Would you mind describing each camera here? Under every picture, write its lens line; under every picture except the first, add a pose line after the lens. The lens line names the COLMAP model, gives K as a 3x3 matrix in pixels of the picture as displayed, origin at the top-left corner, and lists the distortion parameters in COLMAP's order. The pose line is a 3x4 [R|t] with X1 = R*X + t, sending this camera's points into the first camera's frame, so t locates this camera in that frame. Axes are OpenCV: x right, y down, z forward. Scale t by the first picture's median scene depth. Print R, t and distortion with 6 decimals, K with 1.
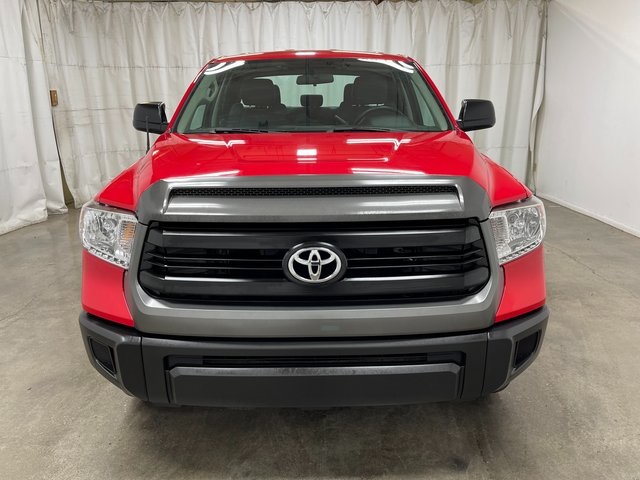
lens RADIAL K [[484.8, 0, 319.4], [0, 484.8, 236.6], [0, 0, 1]] dist [0.087358, -0.127240]
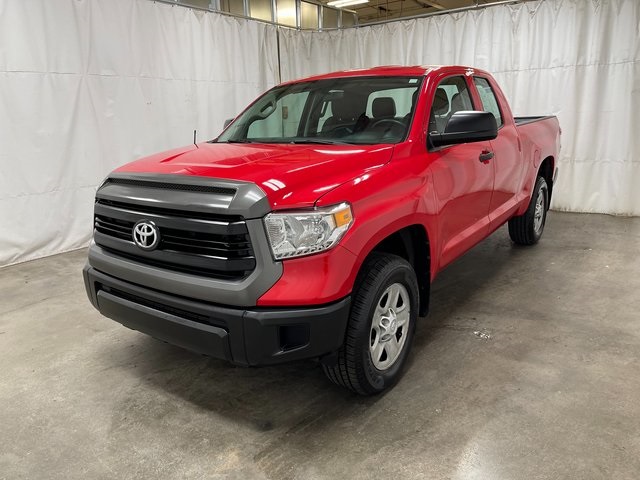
lens RADIAL K [[484.8, 0, 319.4], [0, 484.8, 236.6], [0, 0, 1]] dist [0.087358, -0.127240]
pose [[0.803286, 0.126302, -0.582047, 0.969948], [-0.131447, 0.990754, 0.033579, -0.042547], [0.580907, 0.049535, 0.812461, 0.093891]]
